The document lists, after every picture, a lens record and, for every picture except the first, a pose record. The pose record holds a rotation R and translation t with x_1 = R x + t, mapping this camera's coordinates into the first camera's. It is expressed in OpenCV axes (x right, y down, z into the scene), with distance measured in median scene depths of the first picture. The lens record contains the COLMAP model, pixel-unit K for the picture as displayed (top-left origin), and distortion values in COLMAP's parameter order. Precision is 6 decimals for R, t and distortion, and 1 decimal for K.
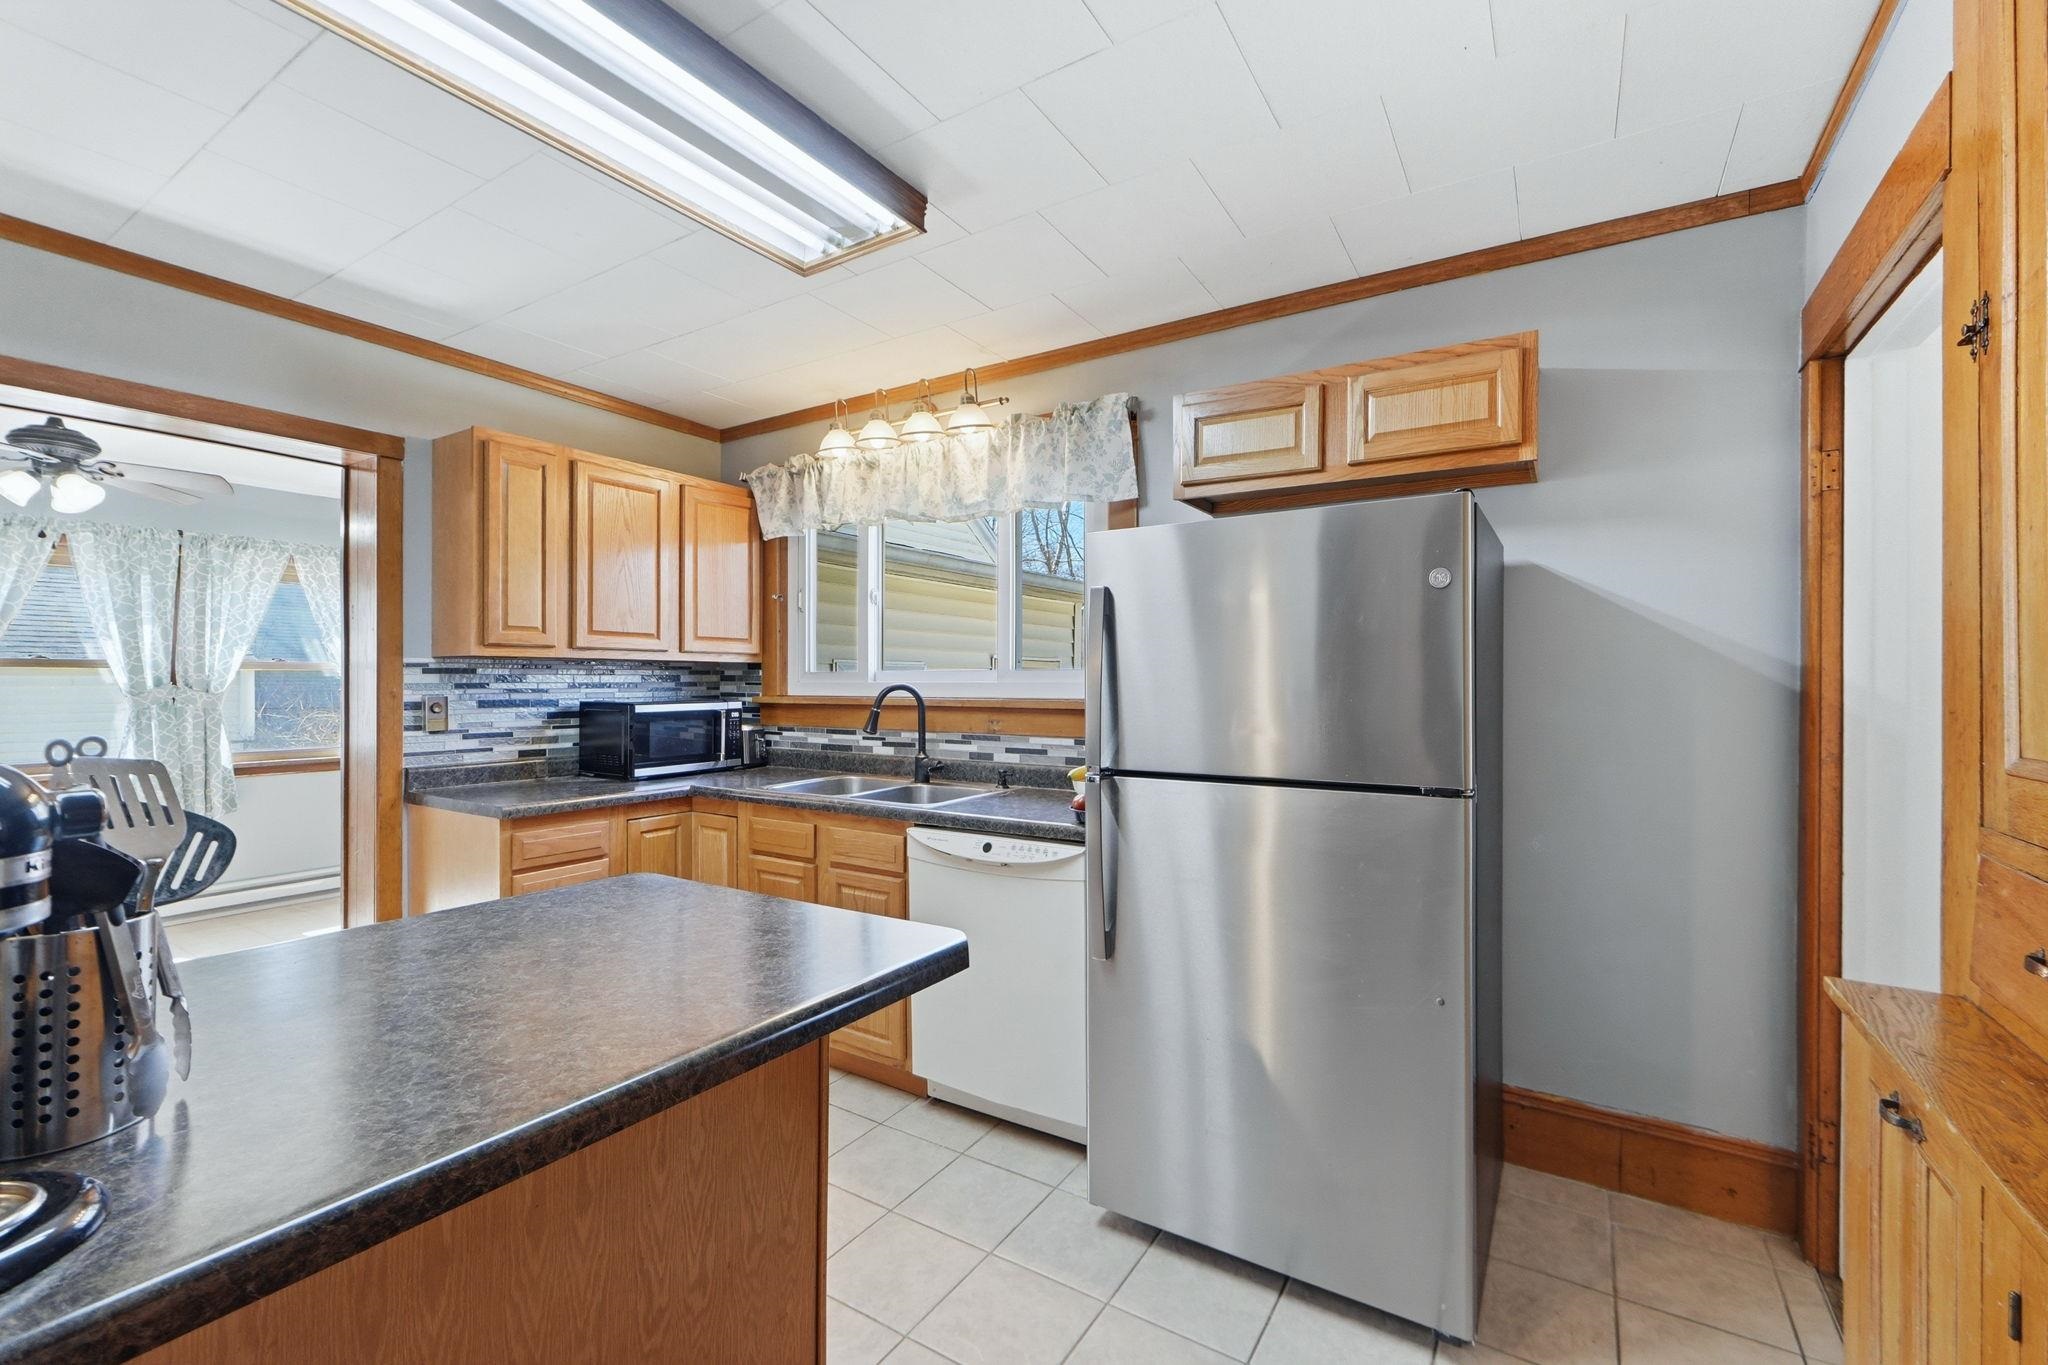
lens RADIAL K [[867.7, 0, 1013.0], [0, 867.7, 675.8], [0, 0, 1]] dist [0.001236, 0.000382]
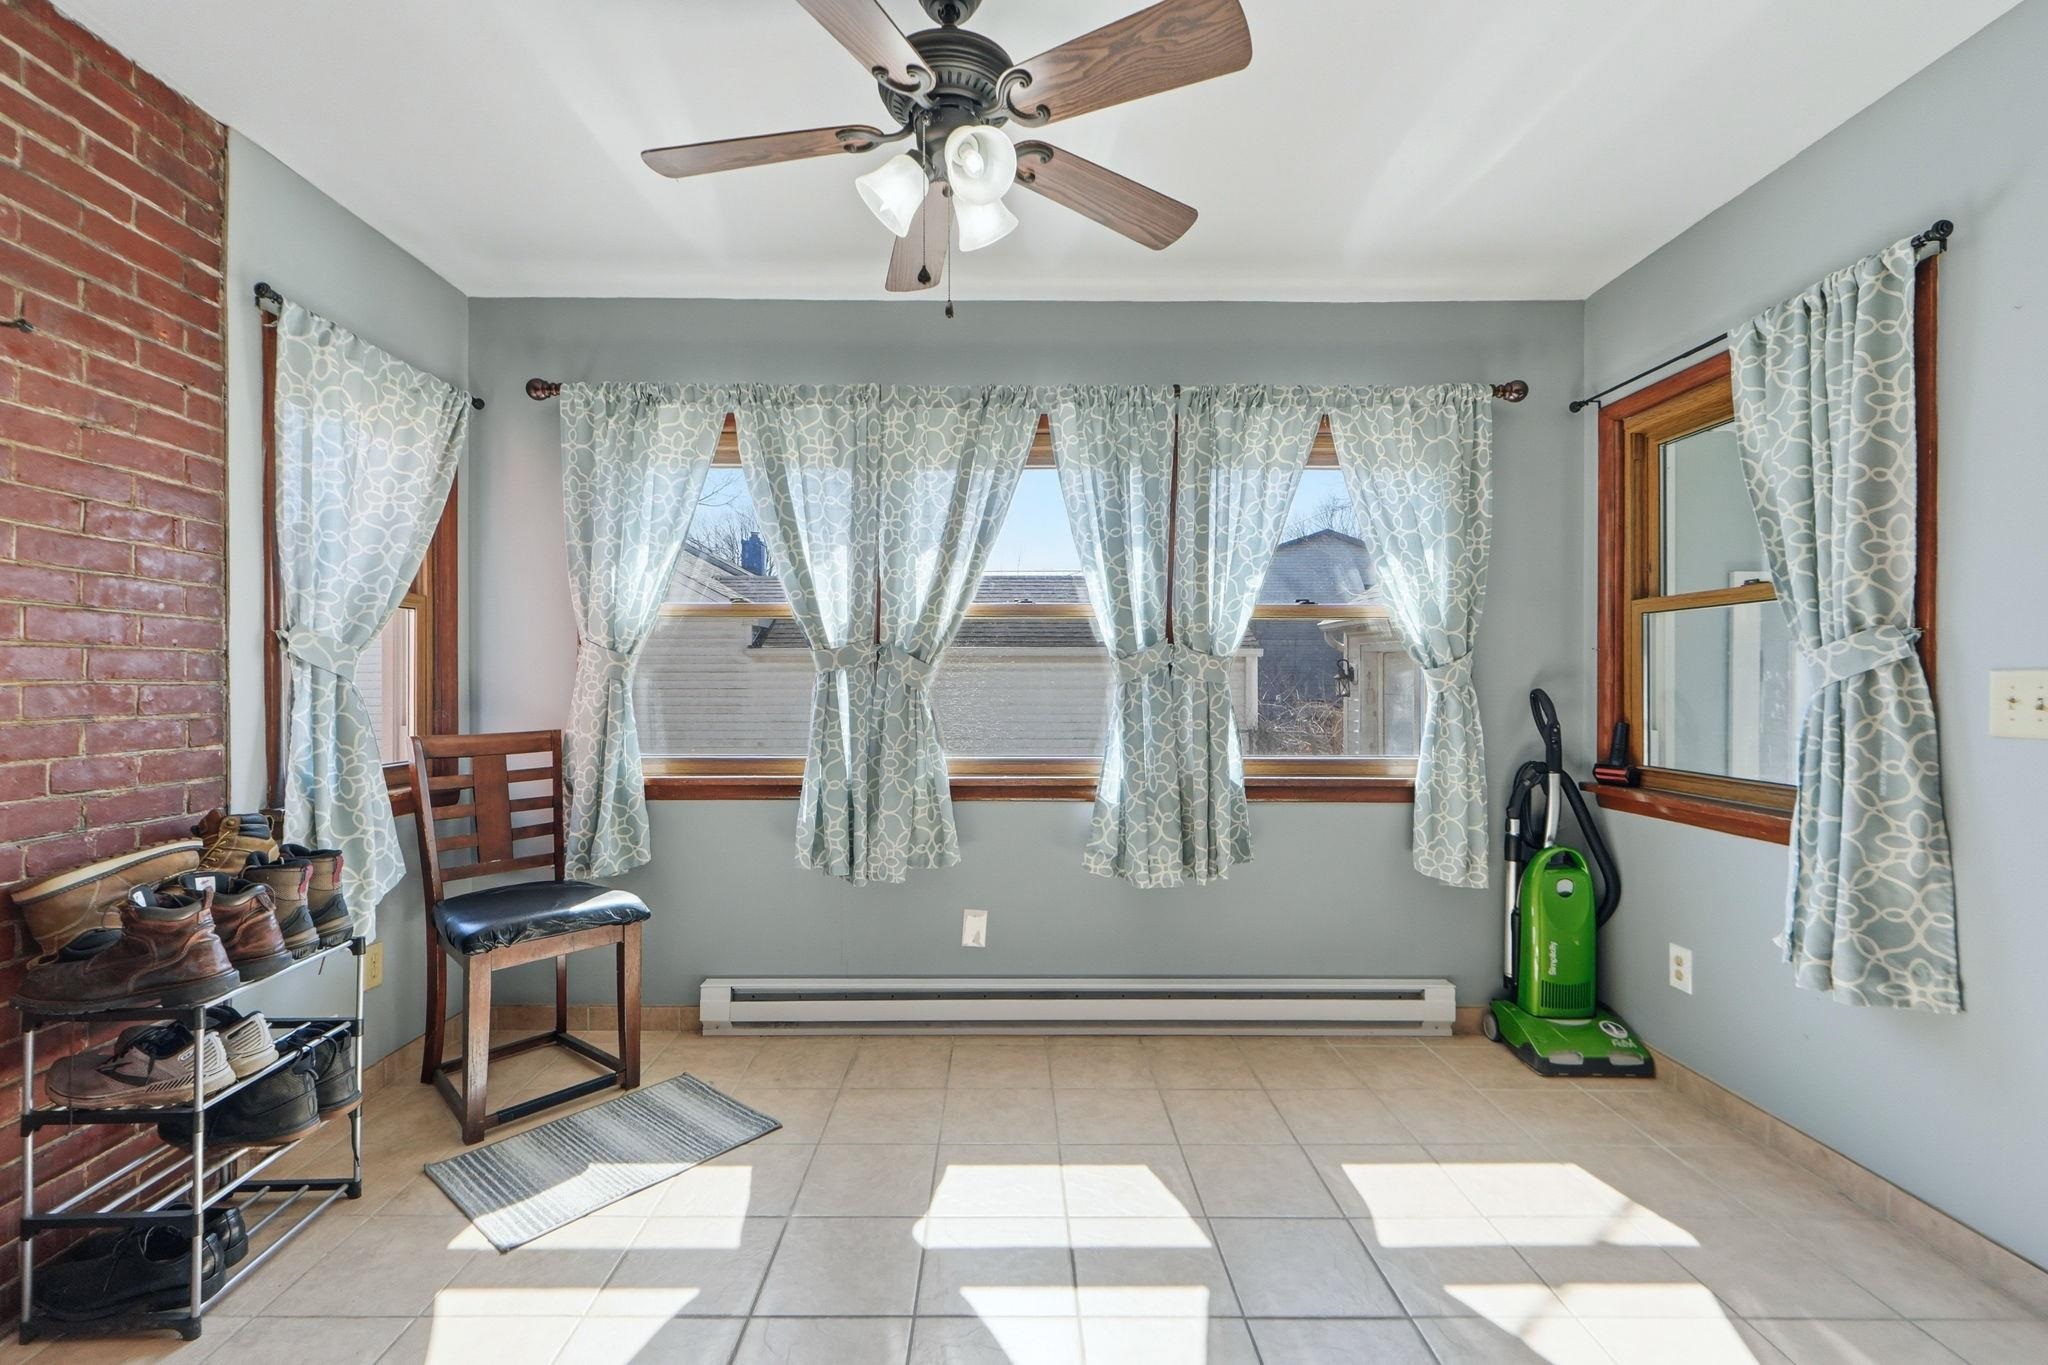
lens RADIAL K [[867.7, 0, 986.5], [0, 867.7, 681.5], [0, 0, 1]] dist [0.001236, 0.000382]
pose [[0.540039, 0.003958, -0.841631, -0.725867], [0.003416, 0.999970, 0.006894, 0.045581], [0.841633, -0.006598, 0.540010, 0.782137]]
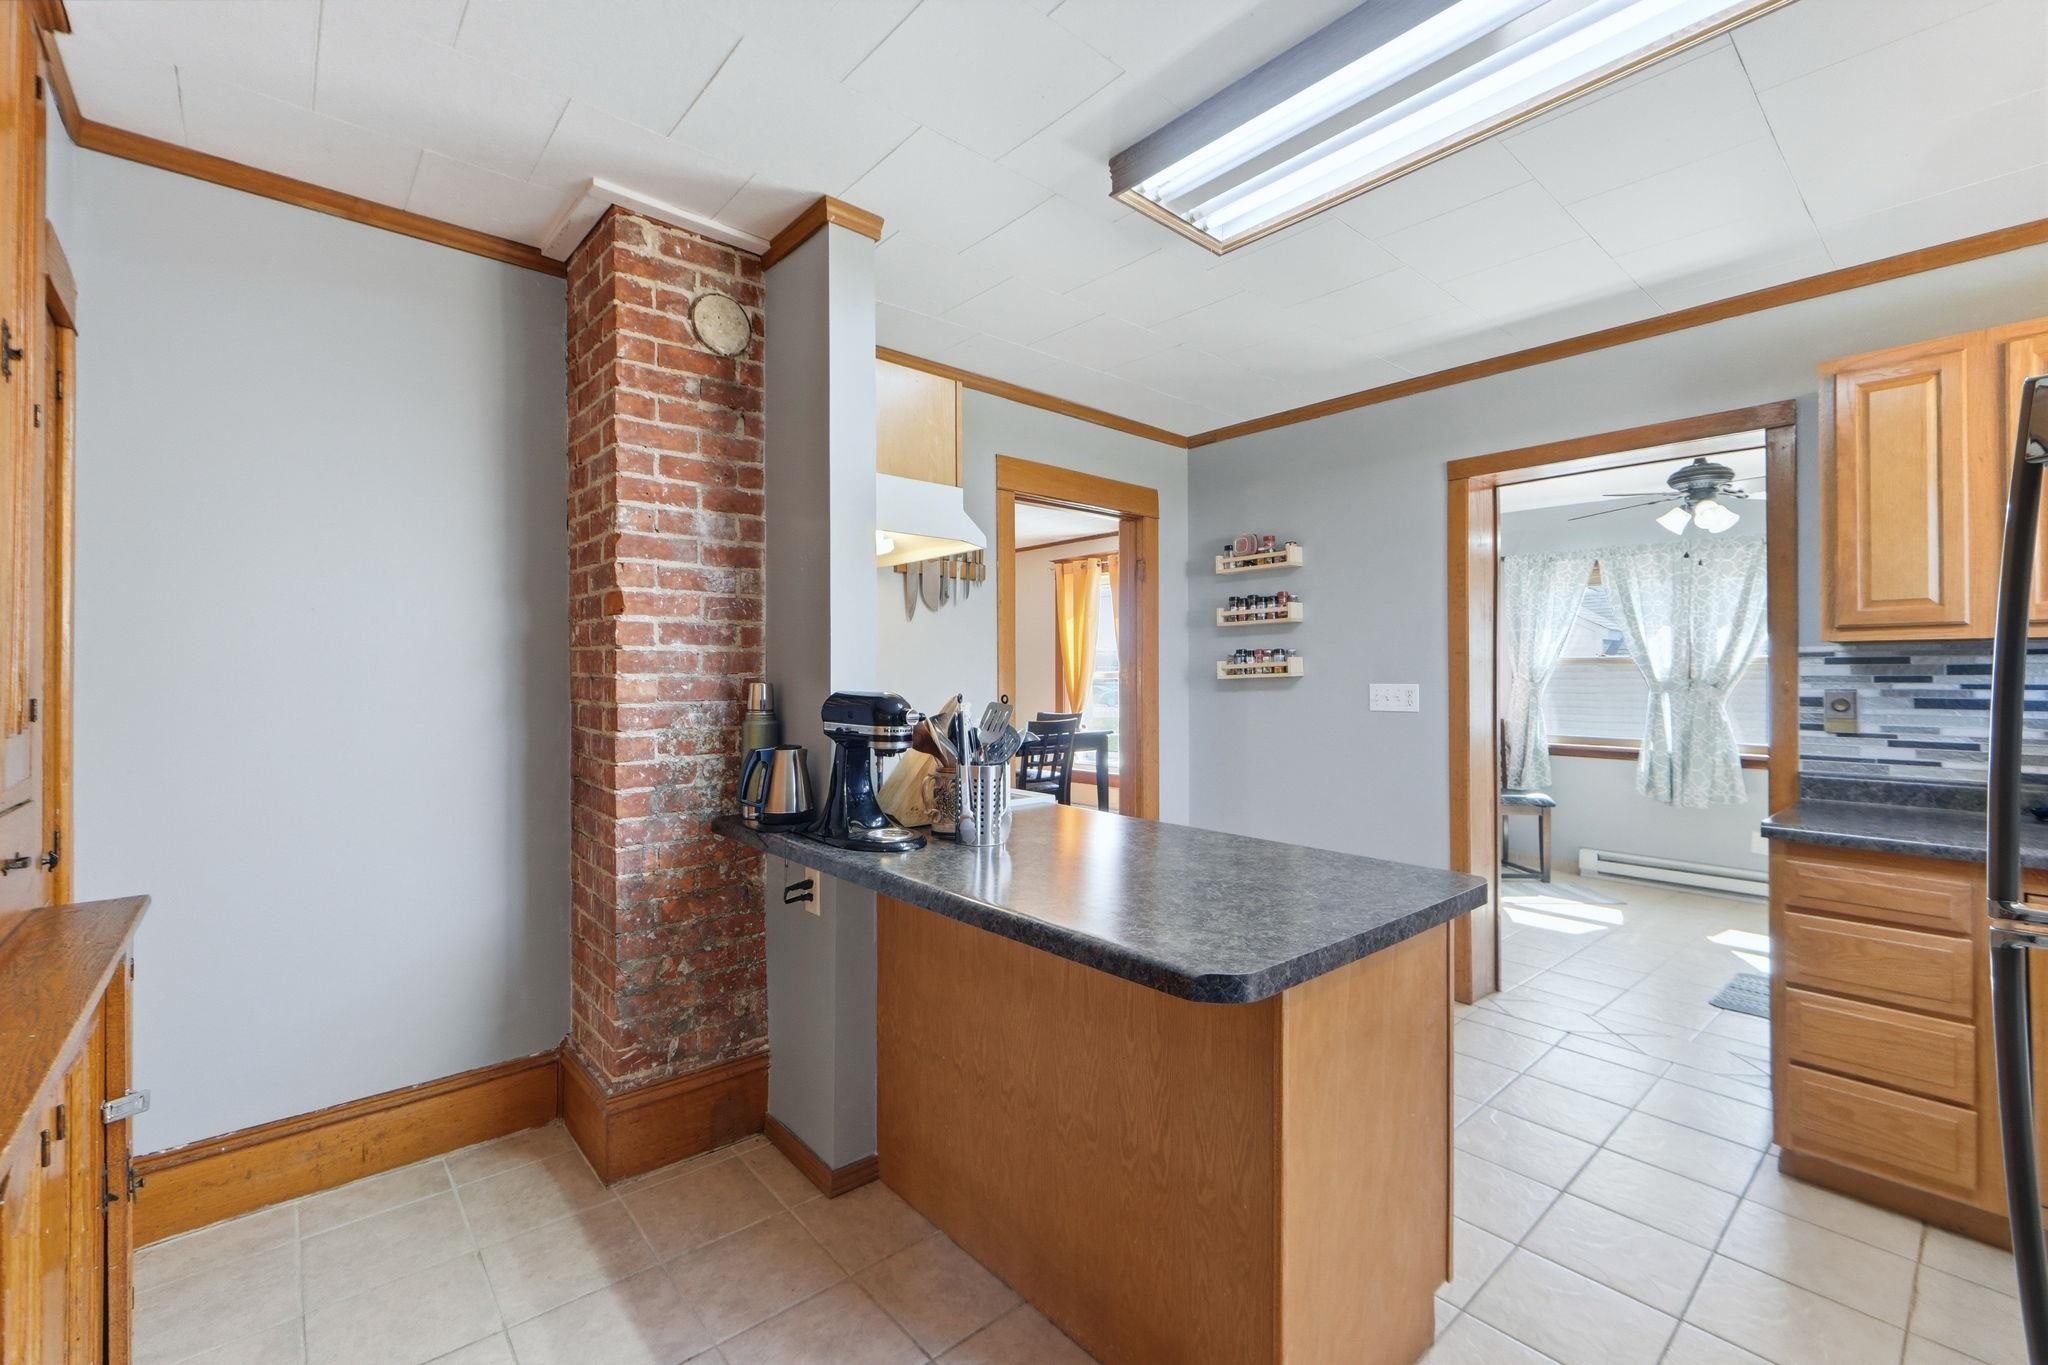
lens RADIAL K [[867.7, 0, 1025.5], [0, 867.7, 667.4], [0, 0, 1]] dist [0.001236, 0.000382]
pose [[-0.276211, -0.008950, -0.961055, 0.327526], [0.001652, 0.999951, -0.009786, 0.006794], [0.961096, -0.004291, -0.276182, 0.436842]]
